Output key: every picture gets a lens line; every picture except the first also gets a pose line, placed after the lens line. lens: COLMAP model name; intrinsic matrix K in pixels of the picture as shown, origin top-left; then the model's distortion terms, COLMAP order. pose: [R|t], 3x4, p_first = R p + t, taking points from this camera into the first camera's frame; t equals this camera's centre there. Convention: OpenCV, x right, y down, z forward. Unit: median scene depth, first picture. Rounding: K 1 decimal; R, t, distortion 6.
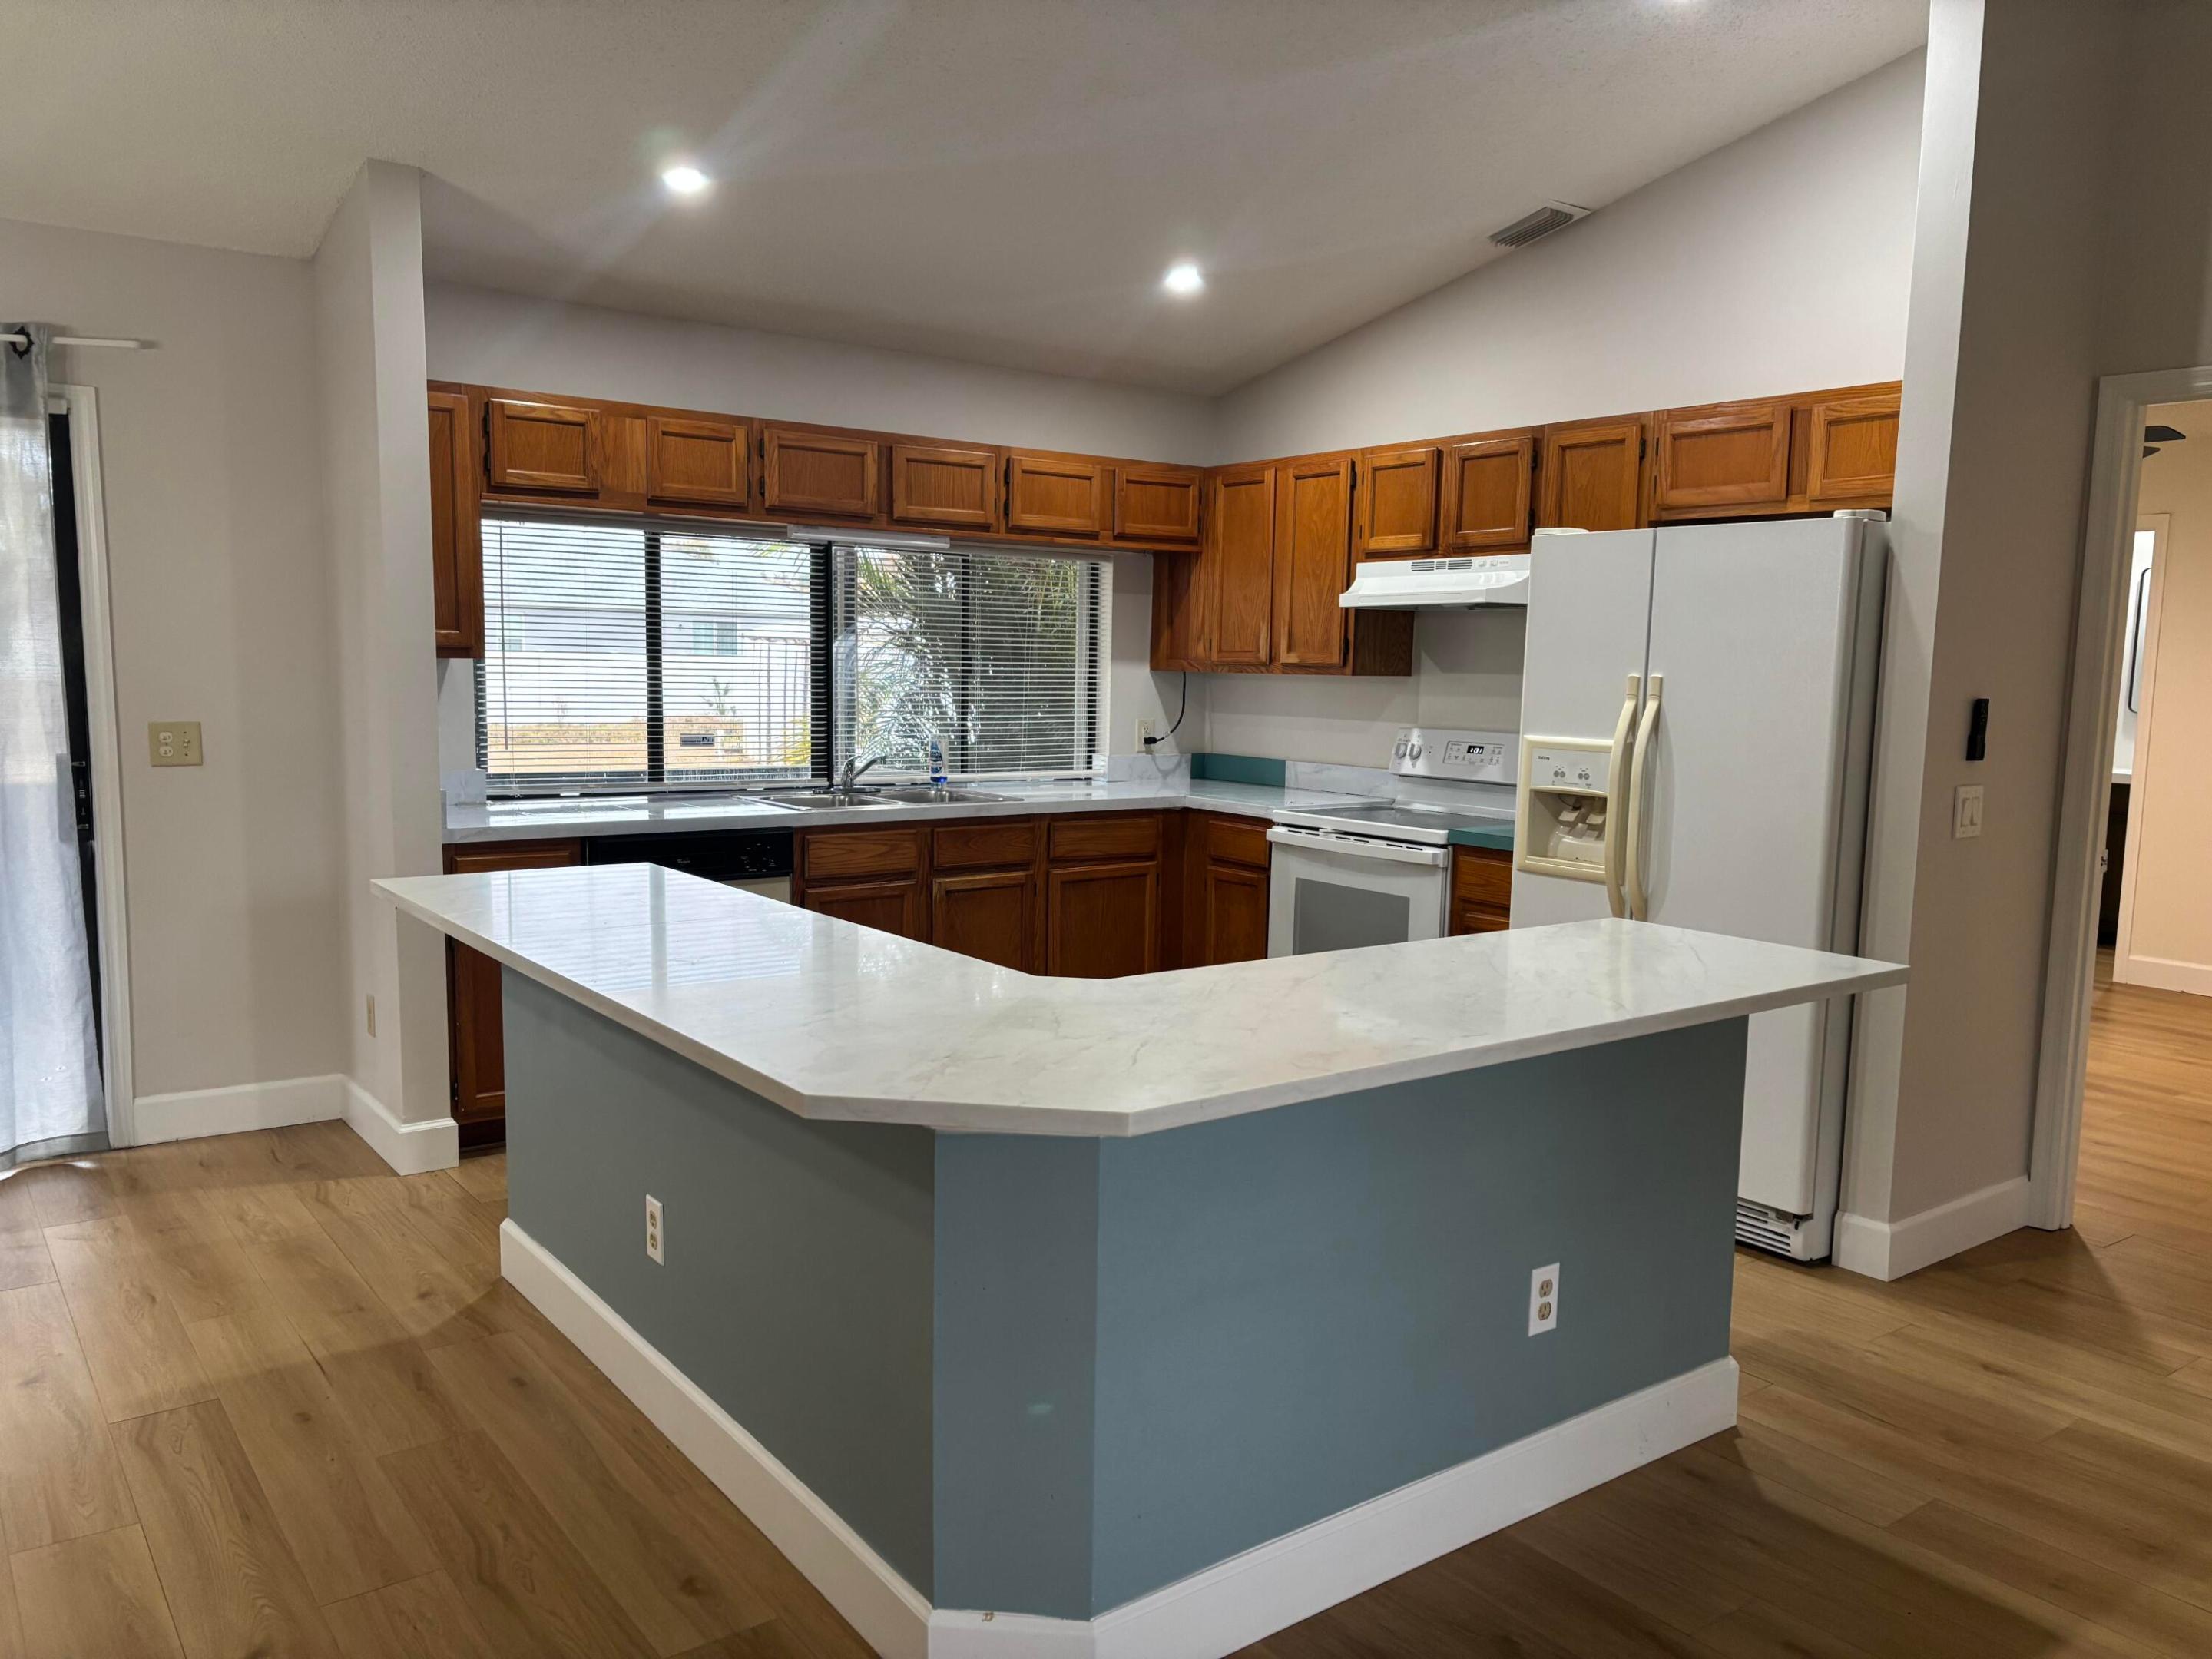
lens RADIAL K [[1667.6, 0, 1110.0], [0, 1667.6, 836.7], [0, 0, 1]] dist [0.021619, -0.009875]
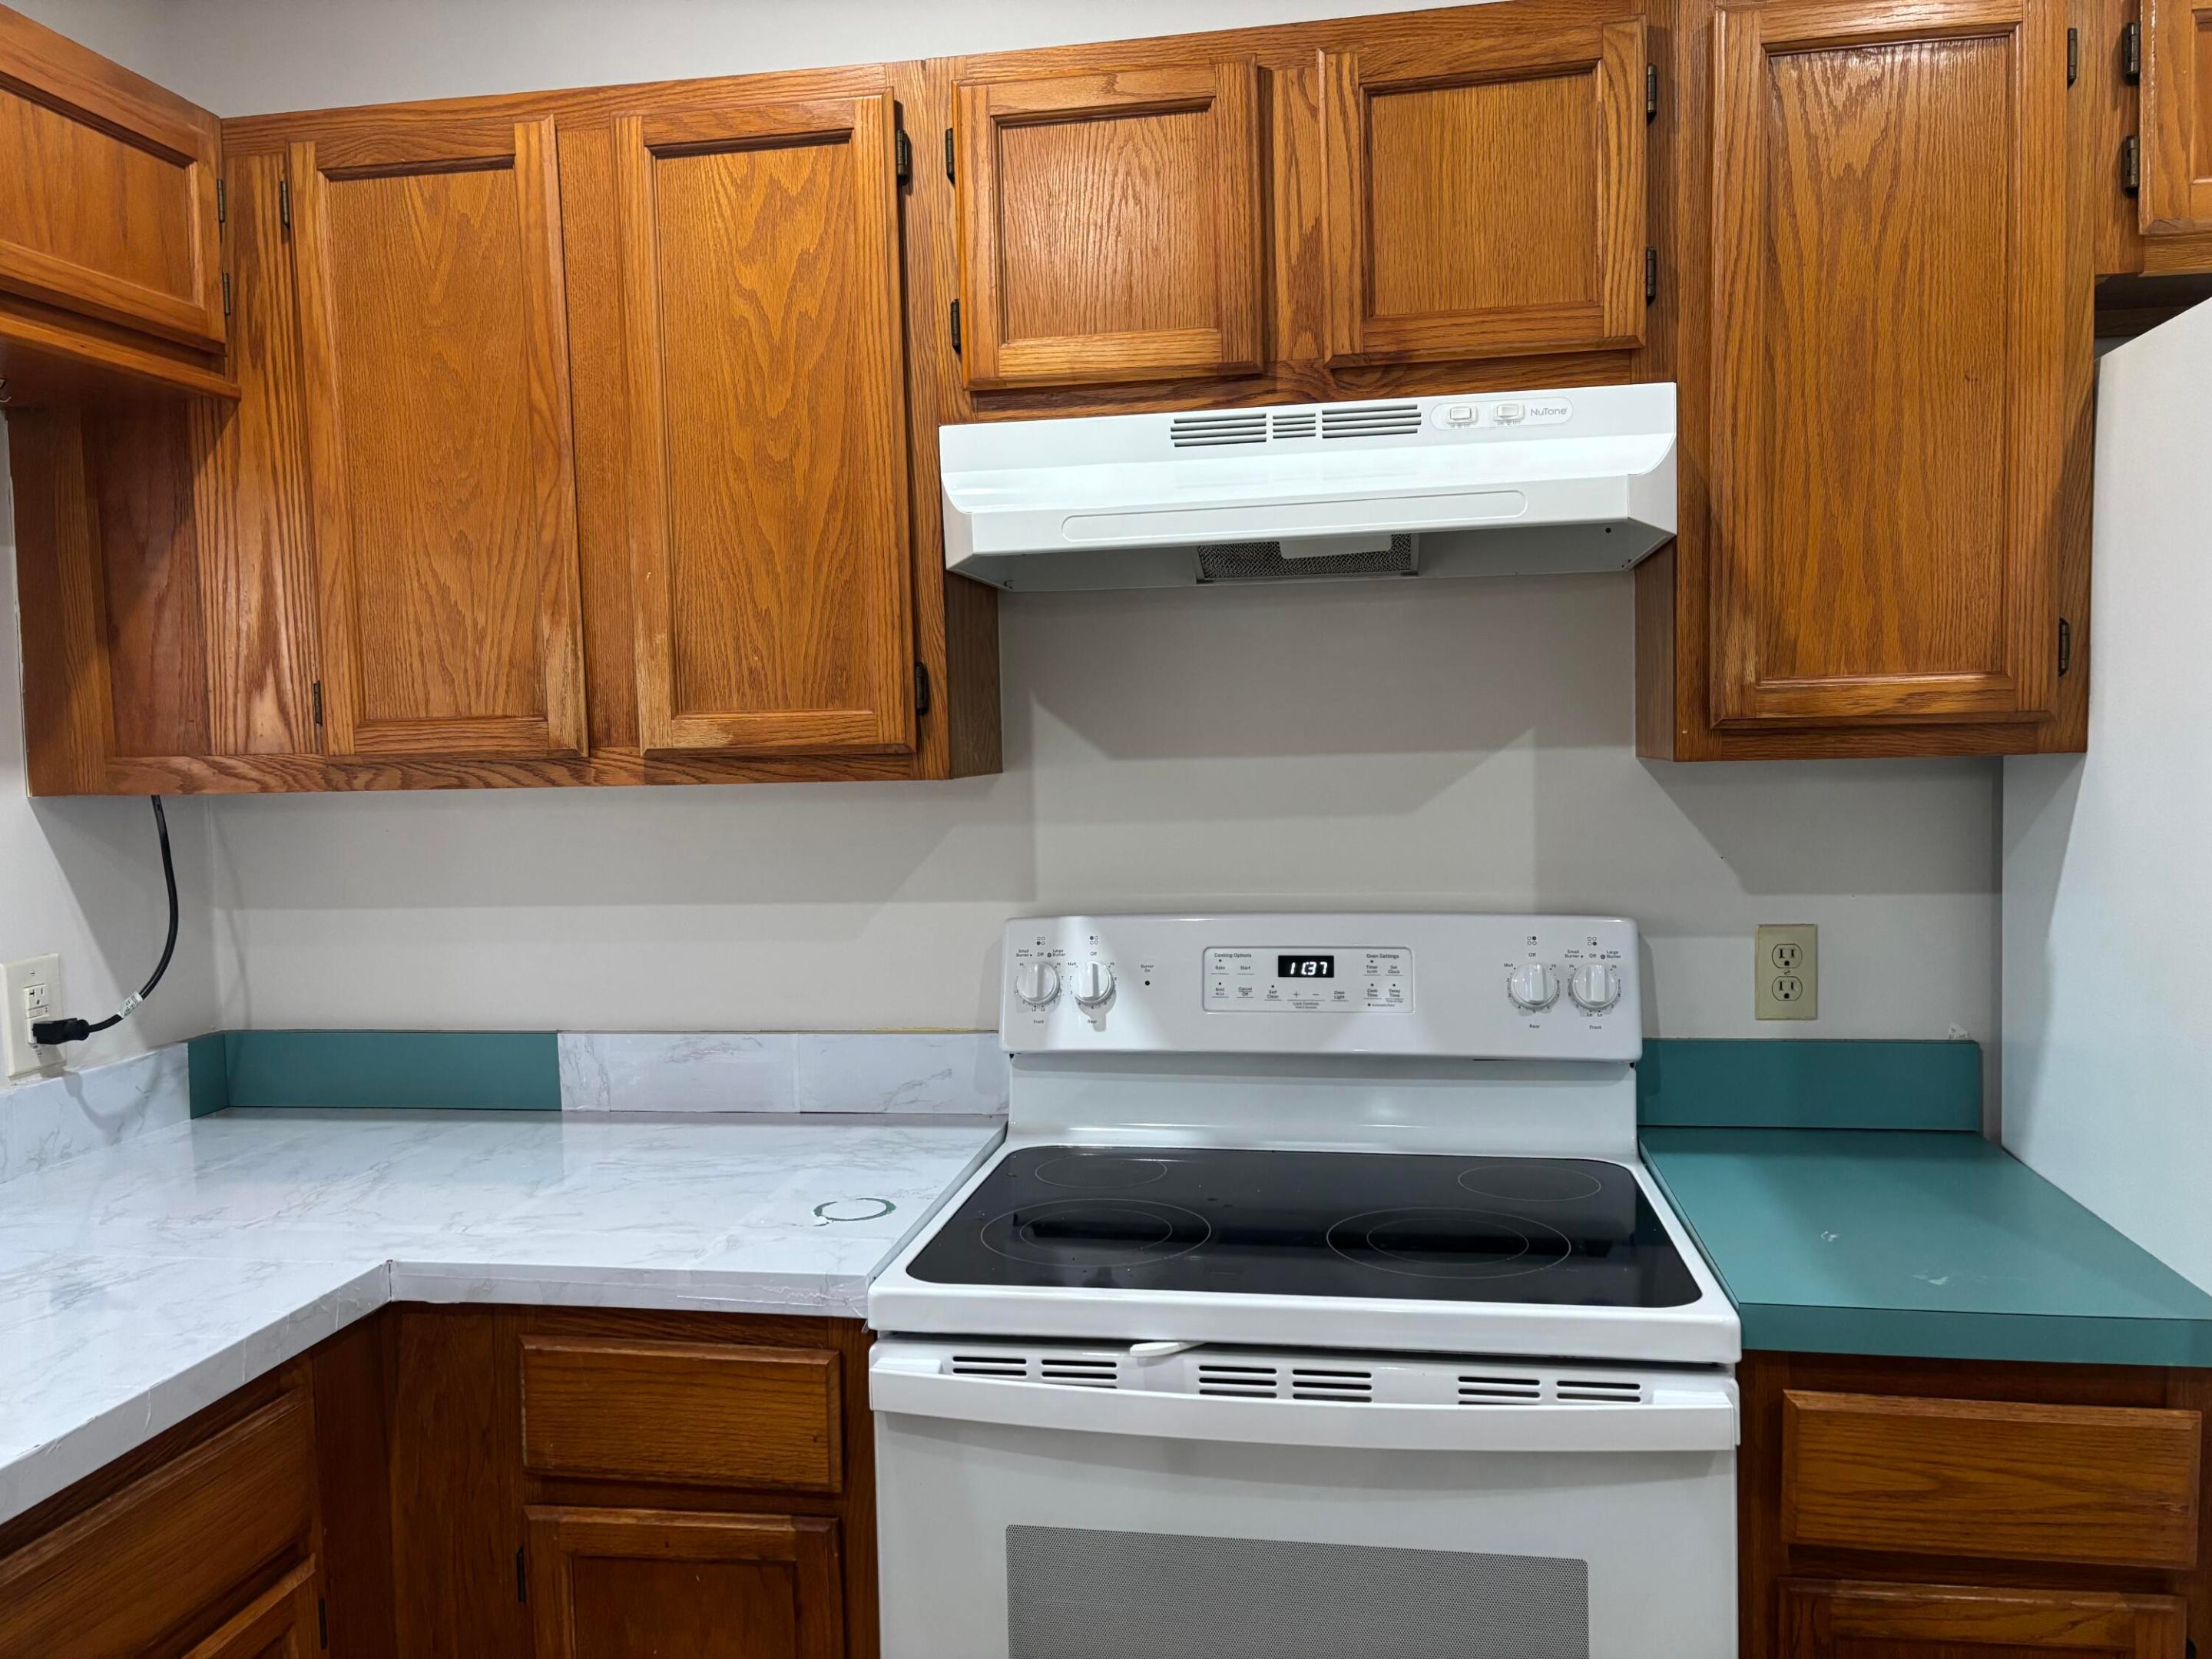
lens RADIAL K [[1667.6, 0, 1105.7], [0, 1667.6, 830.1], [0, 0, 1]] dist [0.021619, -0.009875]
pose [[0.714917, -0.075334, 0.695139, -0.054091], [0.110000, 0.993917, -0.005417, -0.079885], [-0.690502, 0.080338, 0.718855, 0.734846]]
